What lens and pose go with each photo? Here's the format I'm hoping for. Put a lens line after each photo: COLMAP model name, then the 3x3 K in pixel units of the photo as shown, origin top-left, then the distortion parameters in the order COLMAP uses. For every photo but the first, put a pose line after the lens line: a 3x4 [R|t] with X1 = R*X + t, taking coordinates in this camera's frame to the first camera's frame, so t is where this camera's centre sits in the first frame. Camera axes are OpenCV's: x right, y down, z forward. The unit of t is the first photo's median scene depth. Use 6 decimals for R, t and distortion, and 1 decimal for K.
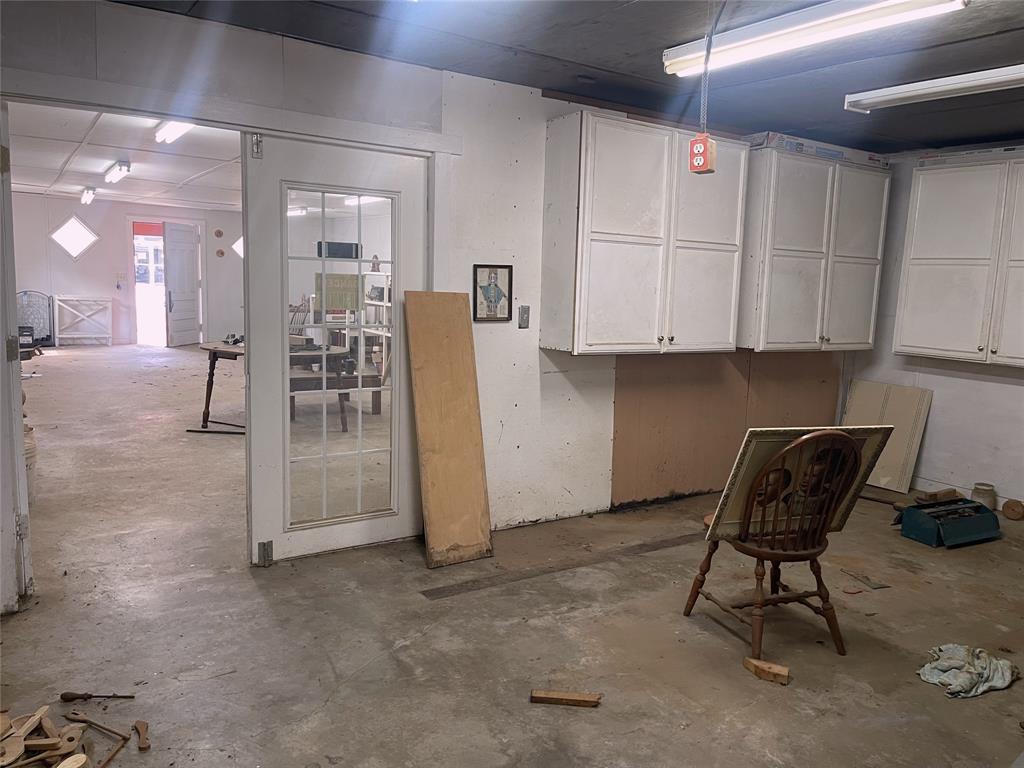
lens RADIAL K [[785.5, 0, 514.0], [0, 785.5, 386.5], [0, 0, 1]] dist [0.043210, -0.043516]
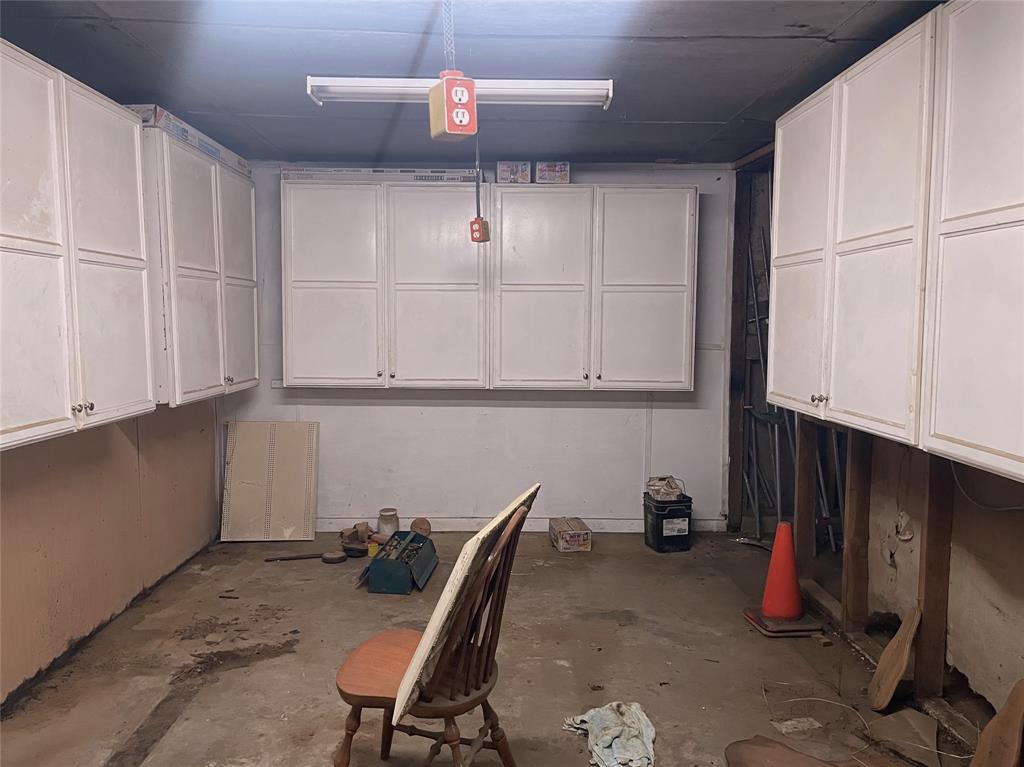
lens RADIAL K [[785.5, 0, 512.0], [0, 785.5, 374.7], [0, 0, 1]] dist [0.043210, -0.043516]
pose [[0.539806, -0.097352, 0.836141, -0.129099], [0.129605, 0.991058, 0.031717, -0.056674], [-0.831753, 0.091248, 0.547596, 0.342543]]
